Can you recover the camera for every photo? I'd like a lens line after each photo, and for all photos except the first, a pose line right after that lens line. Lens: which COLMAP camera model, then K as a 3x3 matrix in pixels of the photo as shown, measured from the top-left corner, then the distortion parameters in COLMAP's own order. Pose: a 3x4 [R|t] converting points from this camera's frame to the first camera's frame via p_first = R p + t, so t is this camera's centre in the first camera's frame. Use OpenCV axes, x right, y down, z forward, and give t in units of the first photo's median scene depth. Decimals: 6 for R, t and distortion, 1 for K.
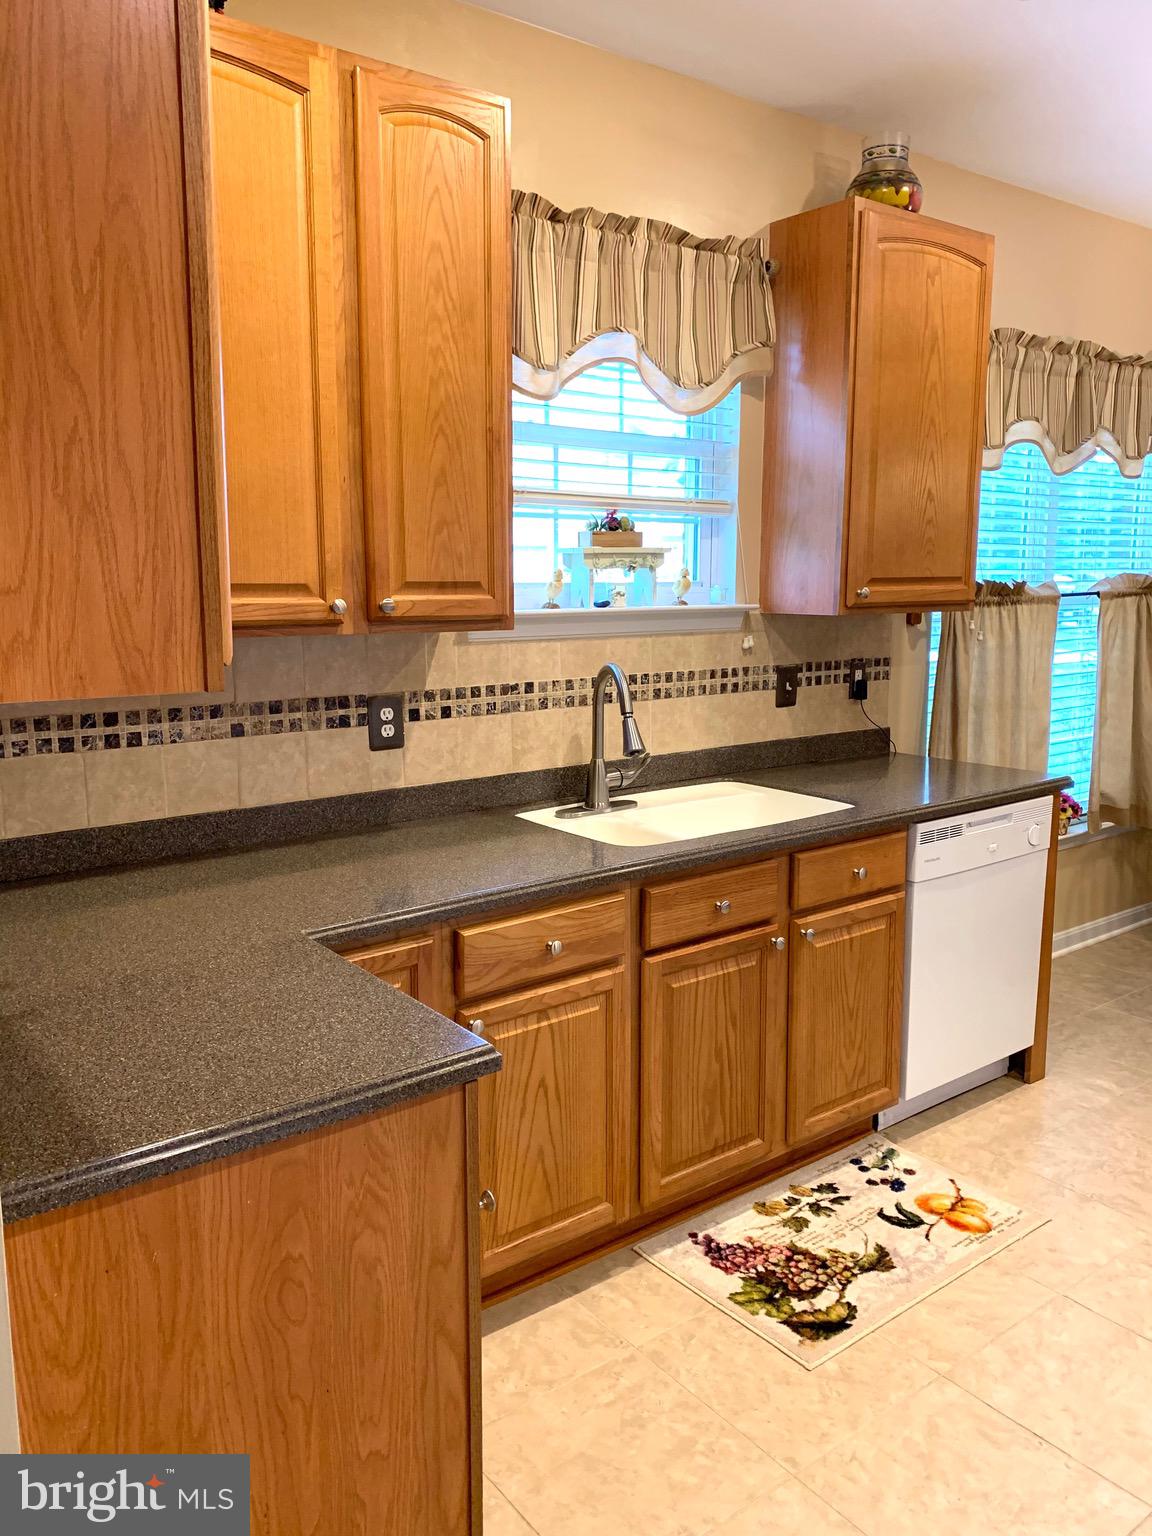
lens RADIAL K [[1171.4, 0, 575.4], [0, 1171.4, 733.2], [0, 0, 1]] dist [0.007512, -0.006114]
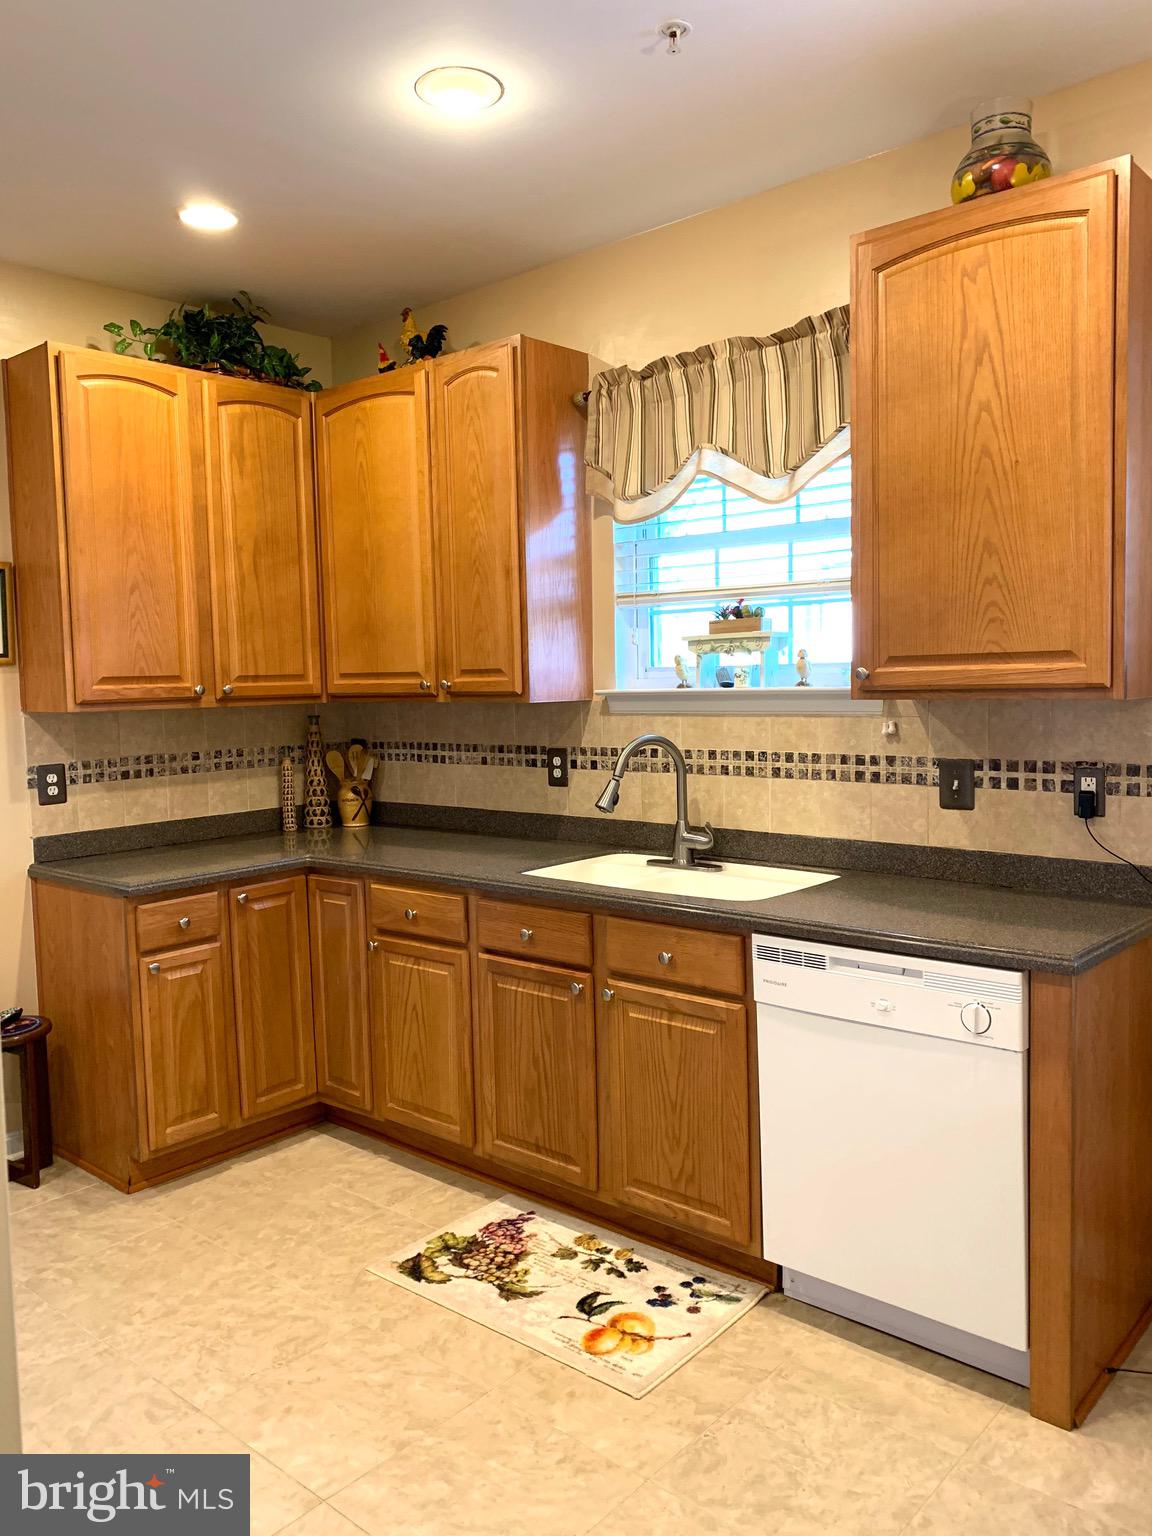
lens RADIAL K [[1174.3, 0, 578.2], [0, 1174.3, 718.2], [0, 0, 1]] dist [0.020118, -0.008588]
pose [[0.202616, 0.034595, -0.978647, 1.133751], [-0.109670, 0.993890, 0.012428, -0.081513], [0.973098, 0.104810, 0.205172, 0.672686]]
